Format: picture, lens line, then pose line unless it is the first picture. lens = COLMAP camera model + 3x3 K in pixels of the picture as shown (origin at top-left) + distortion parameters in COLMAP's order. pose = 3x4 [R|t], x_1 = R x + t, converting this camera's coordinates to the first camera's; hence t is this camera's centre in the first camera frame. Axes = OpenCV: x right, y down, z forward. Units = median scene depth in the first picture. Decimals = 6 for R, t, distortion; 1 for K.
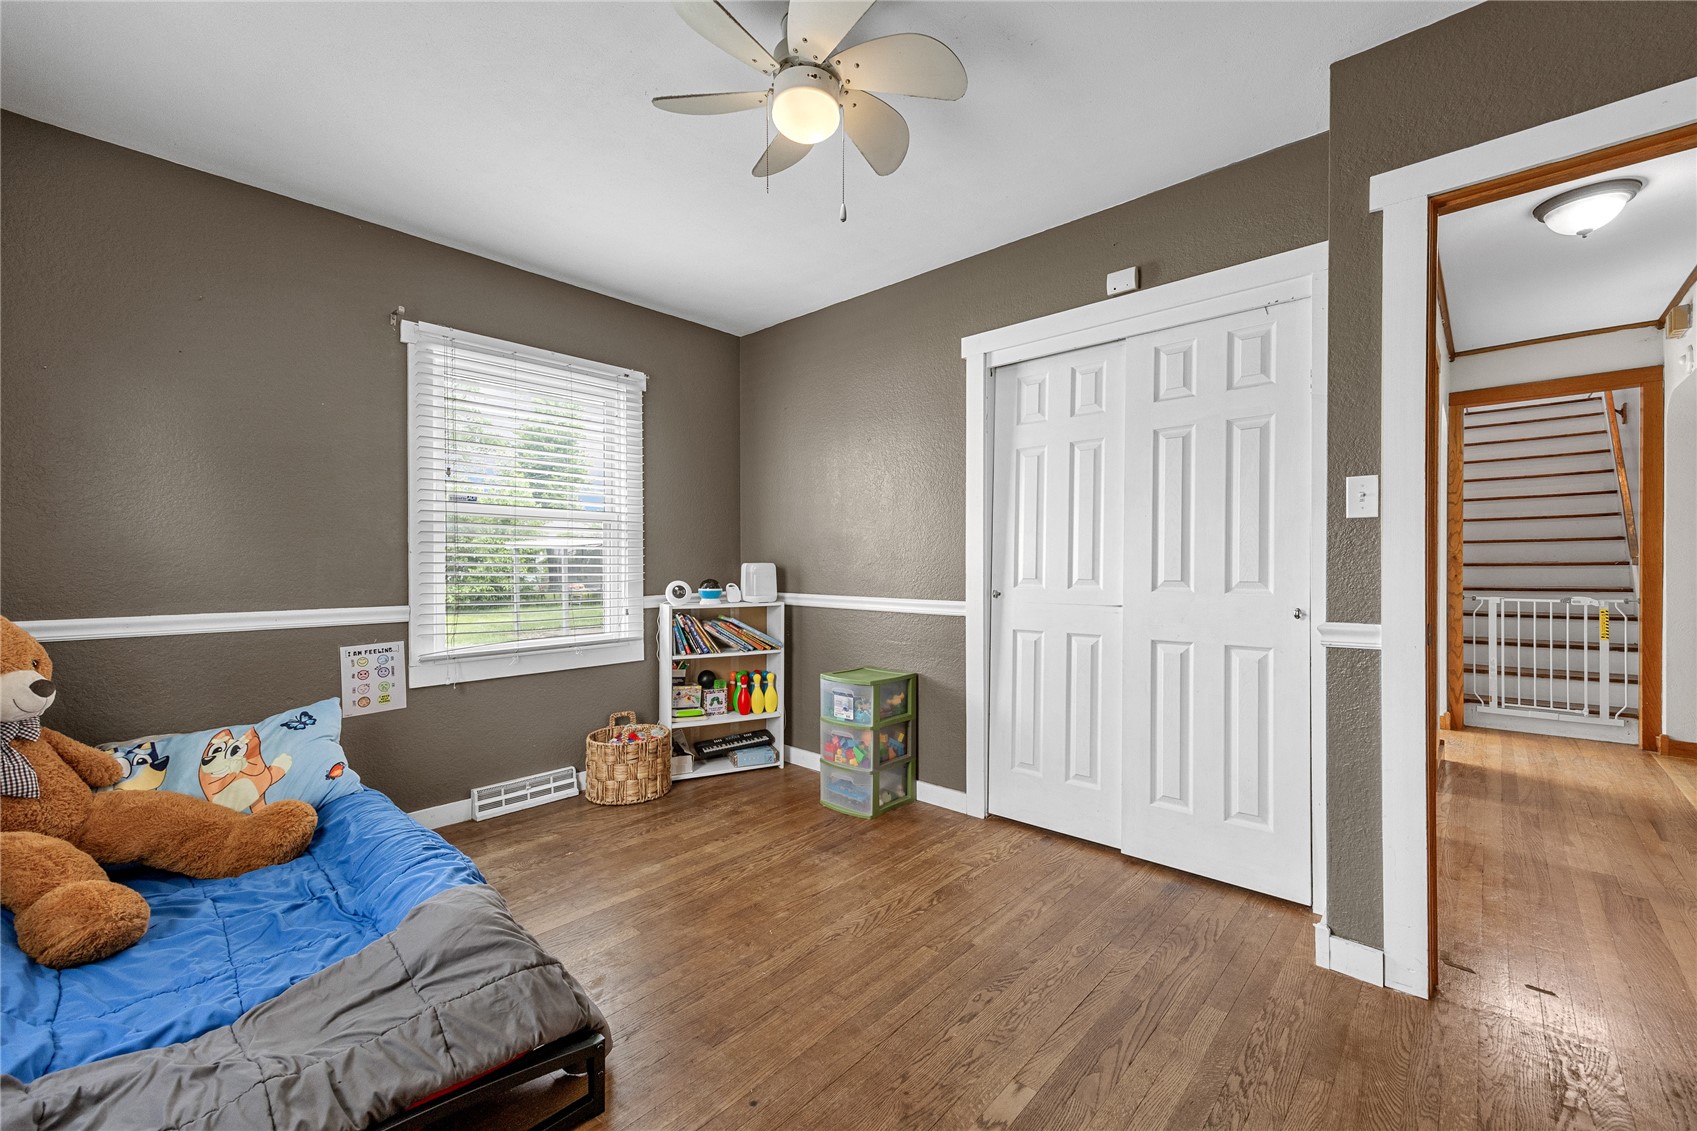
lens RADIAL K [[673.0, 0, 859.8], [0, 673.0, 565.7], [0, 0, 1]] dist [-0.000050, 0.000379]
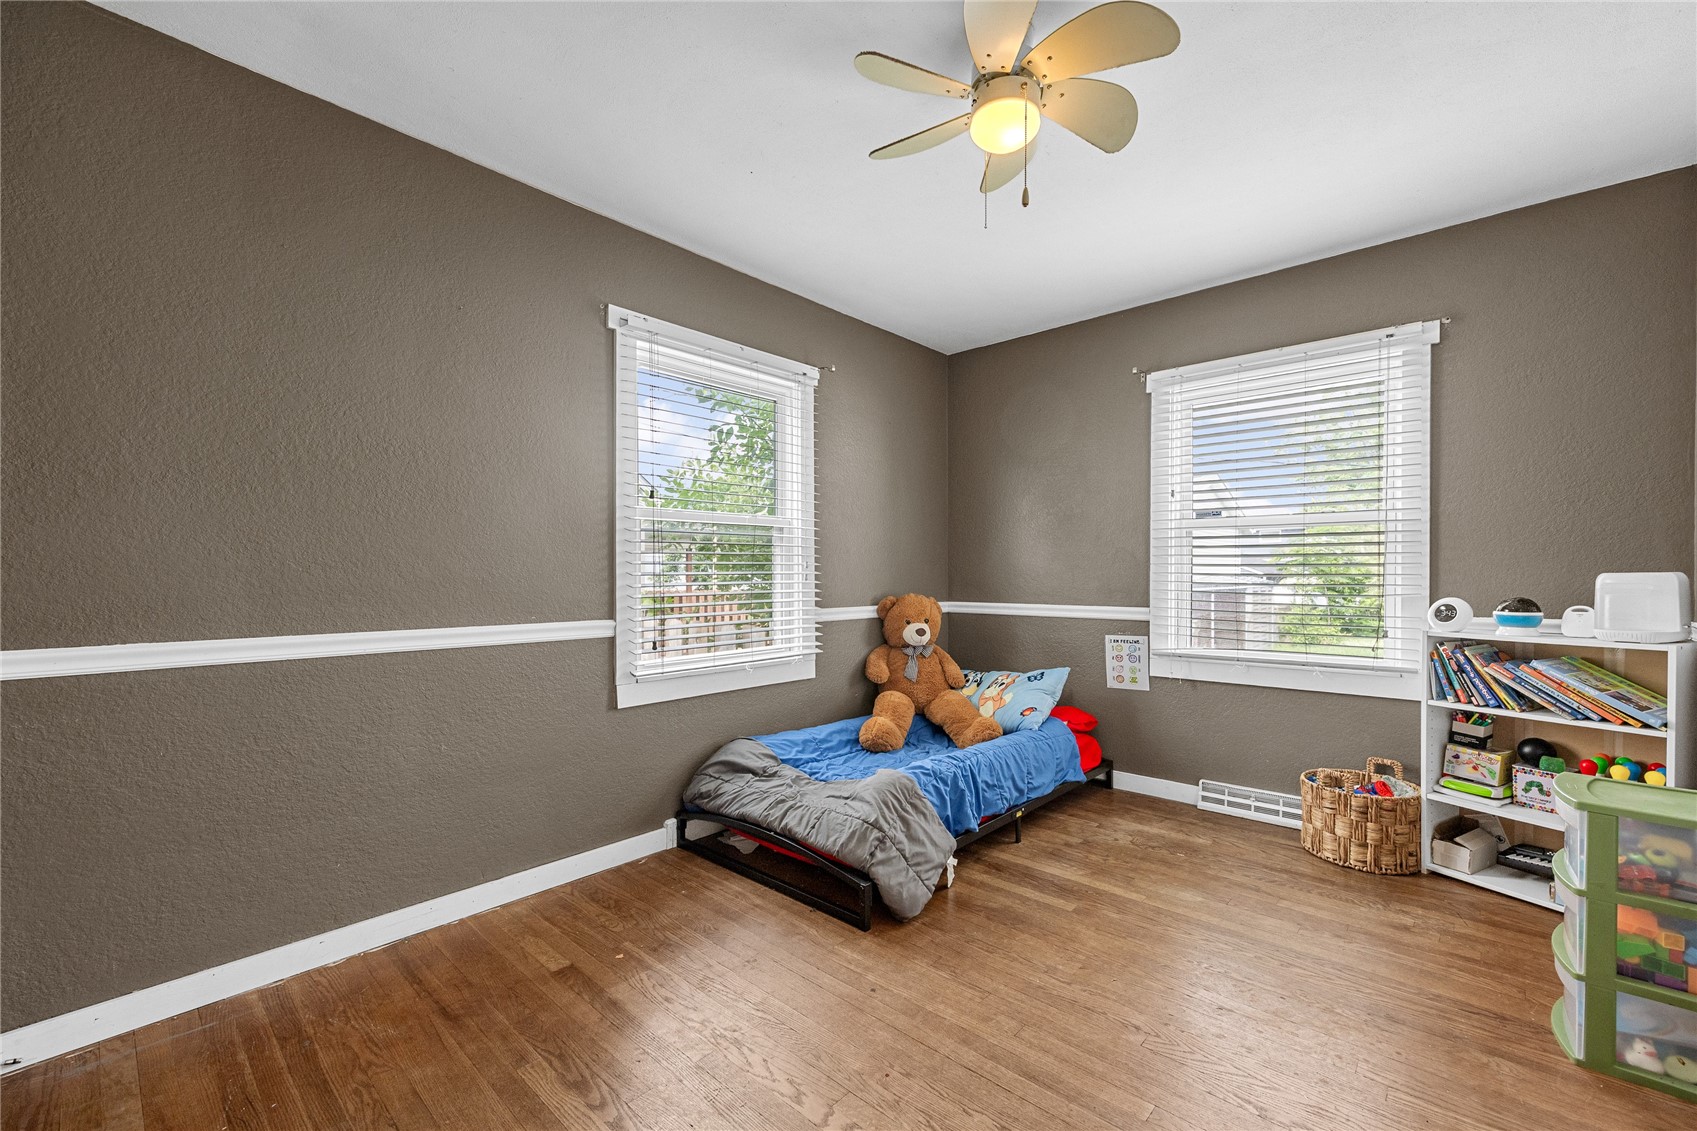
lens RADIAL K [[673.0, 0, 858.7], [0, 673.0, 572.3], [0, 0, 1]] dist [-0.000050, 0.000379]
pose [[0.027499, 0.002435, -0.999619, 0.481305], [0.000018, 0.999997, 0.002436, -0.007134], [0.999622, -0.000085, 0.027498, 0.392736]]
